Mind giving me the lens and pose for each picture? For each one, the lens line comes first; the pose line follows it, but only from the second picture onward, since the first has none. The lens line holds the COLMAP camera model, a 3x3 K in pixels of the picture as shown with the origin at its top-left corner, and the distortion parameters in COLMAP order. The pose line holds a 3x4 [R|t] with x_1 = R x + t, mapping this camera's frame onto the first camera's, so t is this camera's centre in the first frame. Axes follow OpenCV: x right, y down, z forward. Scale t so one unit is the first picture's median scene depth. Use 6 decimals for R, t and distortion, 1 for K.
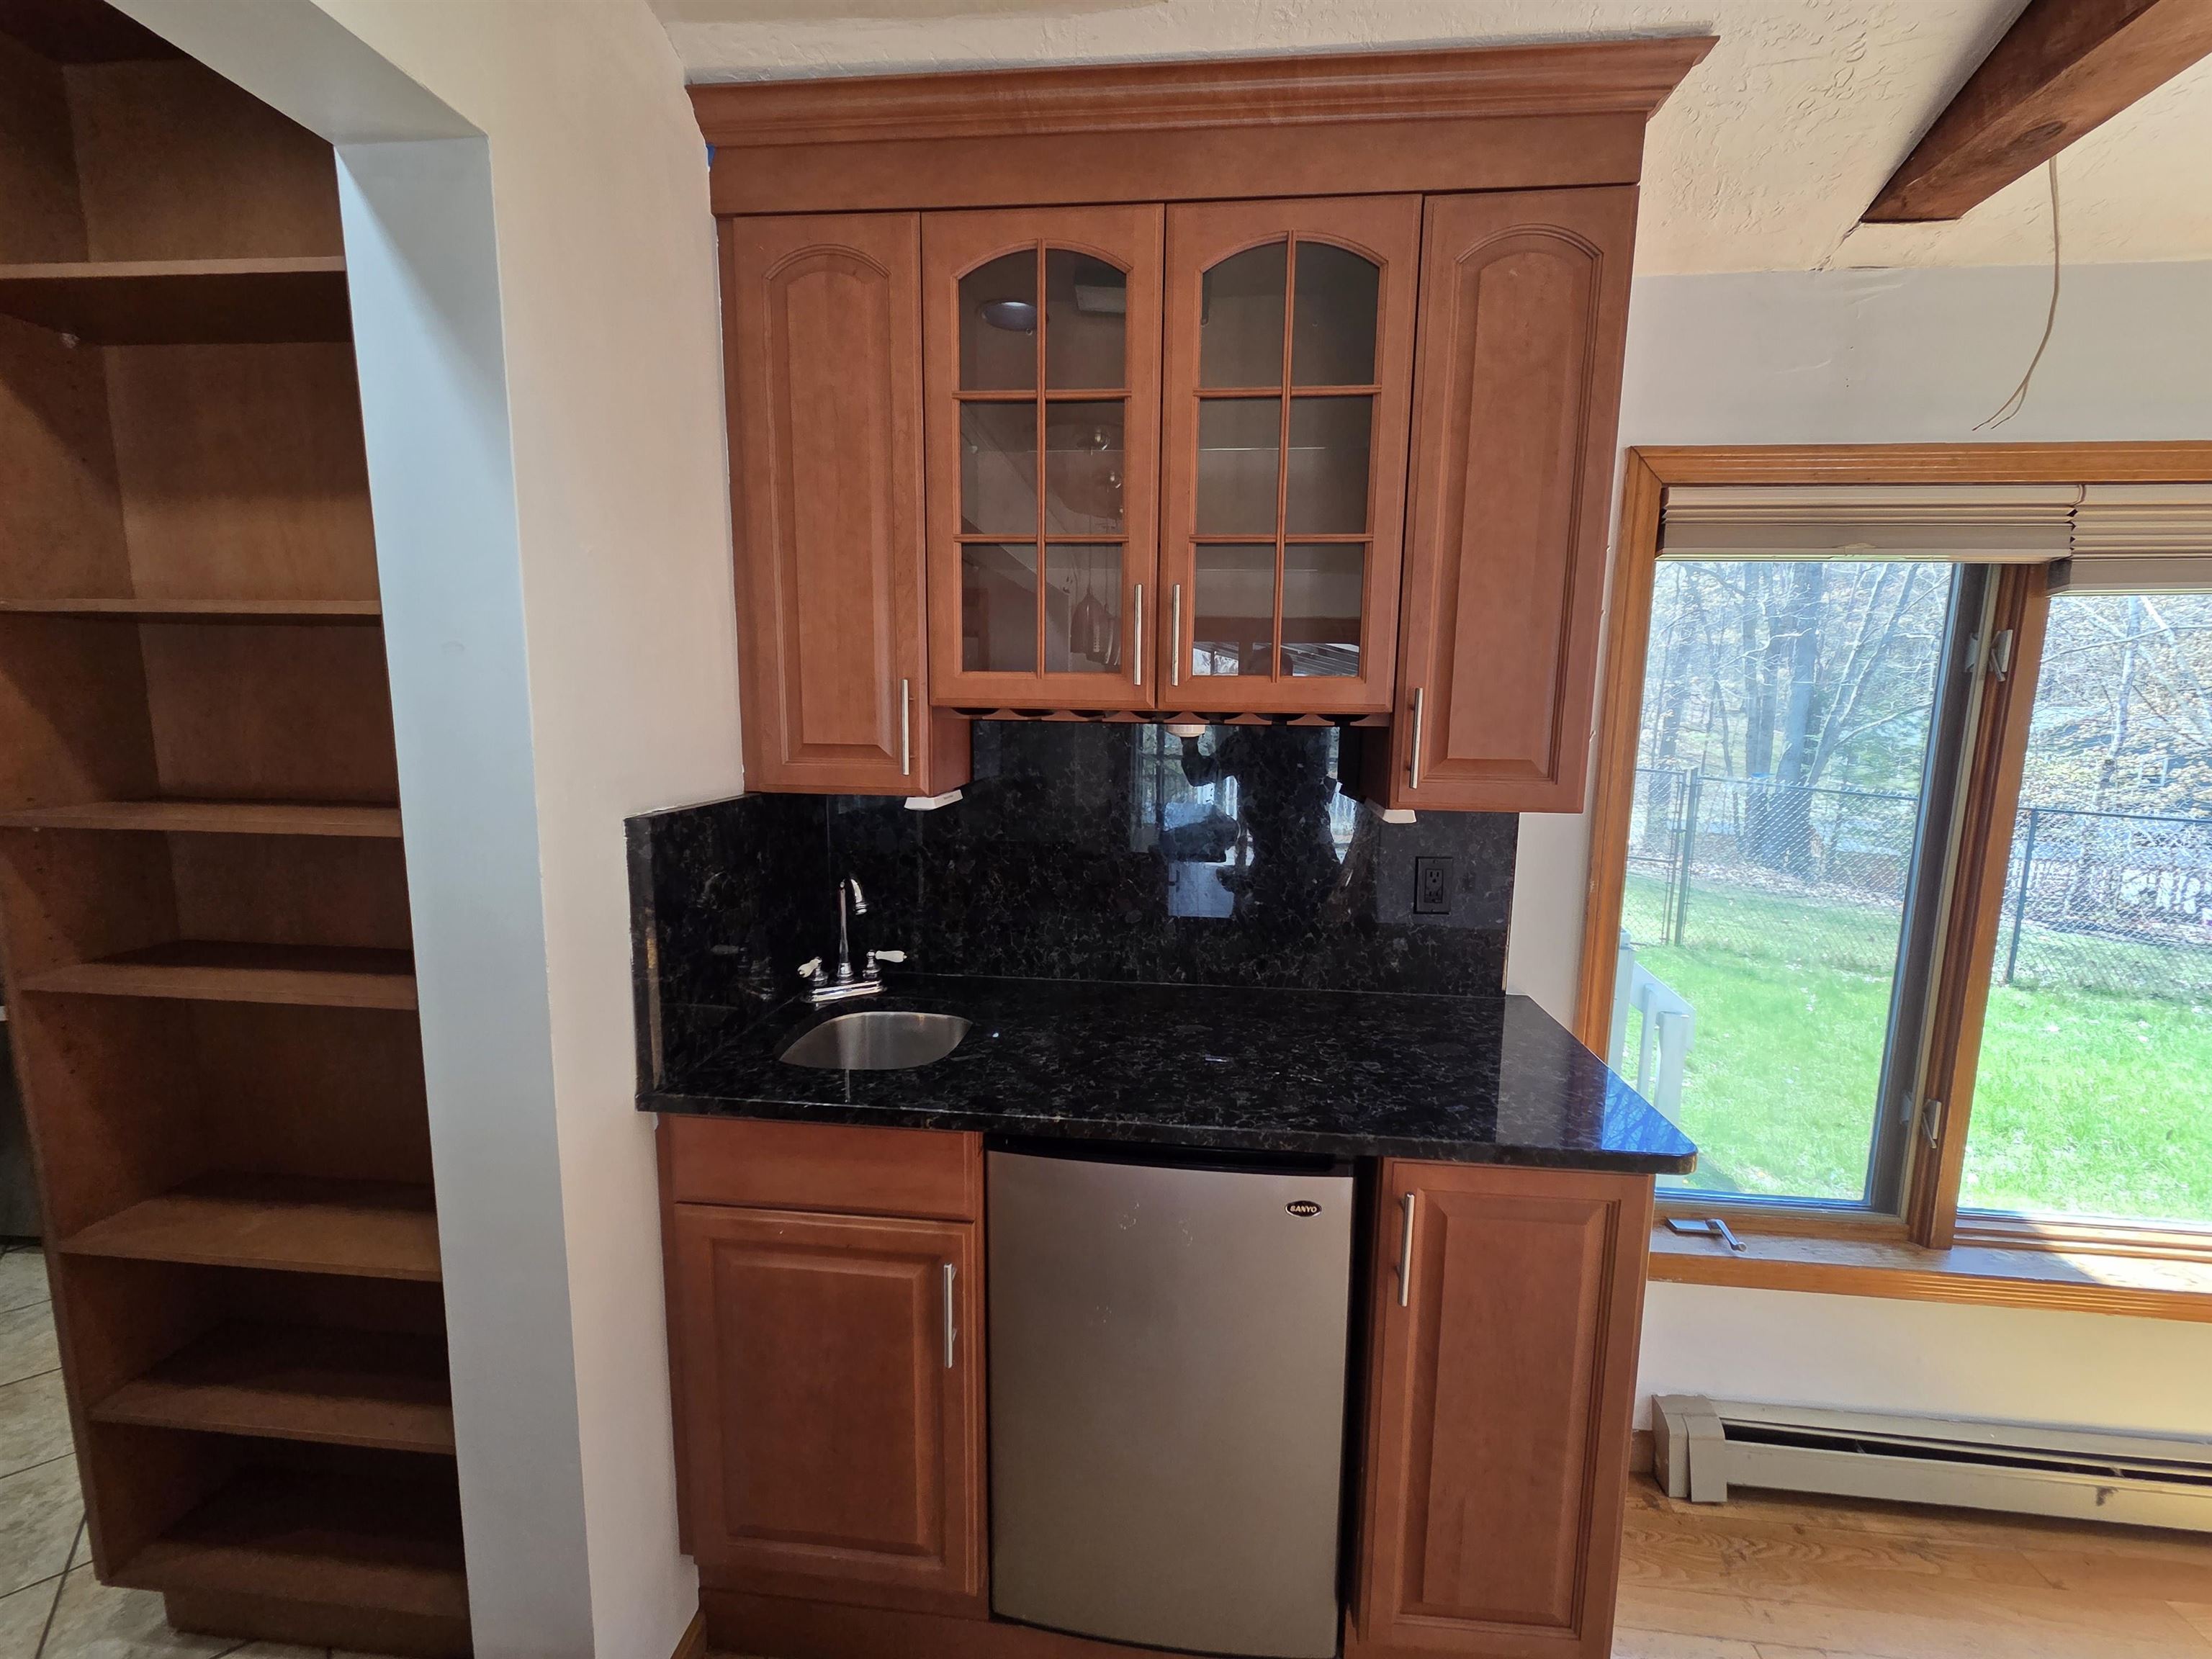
lens RADIAL K [[902.1, 0, 1106.9], [0, 902.1, 826.6], [0, 0, 1]] dist [0.002381, -0.000025]
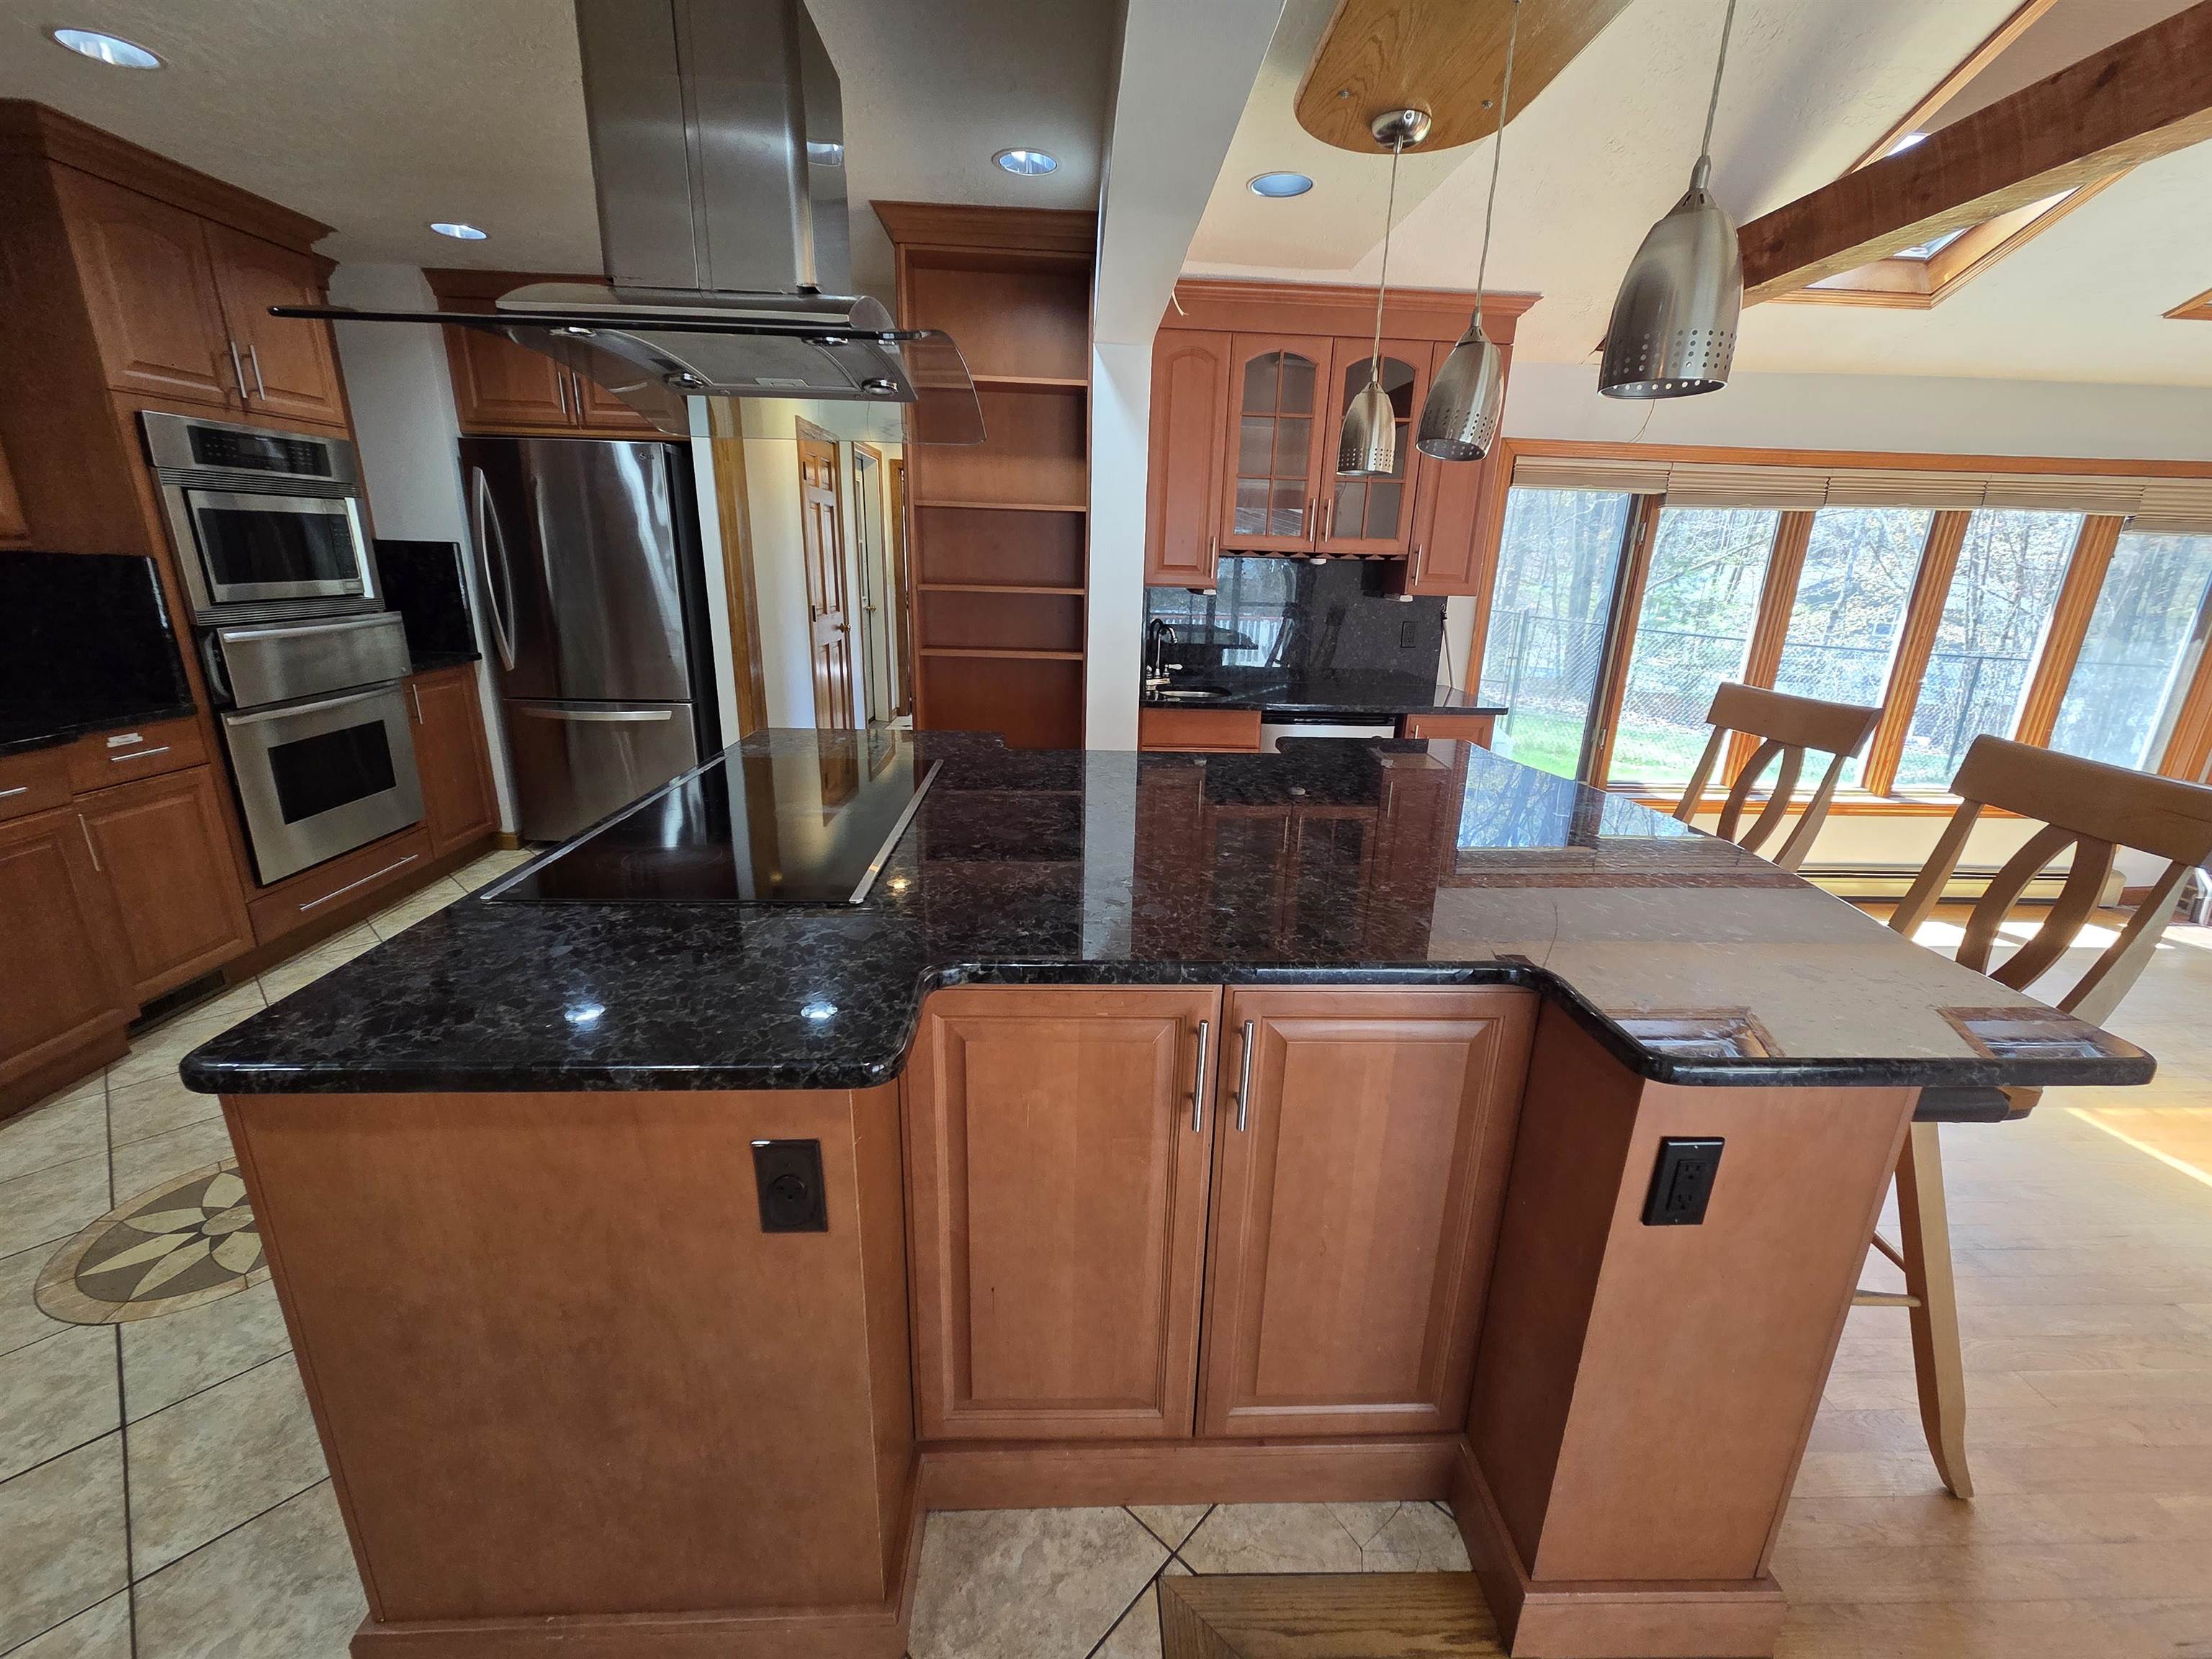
lens RADIAL K [[902.1, 0, 1106.4], [0, 902.1, 828.6], [0, 0, 1]] dist [0.002381, -0.000025]
pose [[0.989260, -0.029398, 0.143179, -0.780173], [0.006173, 0.987094, 0.160023, 0.191504], [-0.146036, -0.157421, 0.976674, -1.261670]]
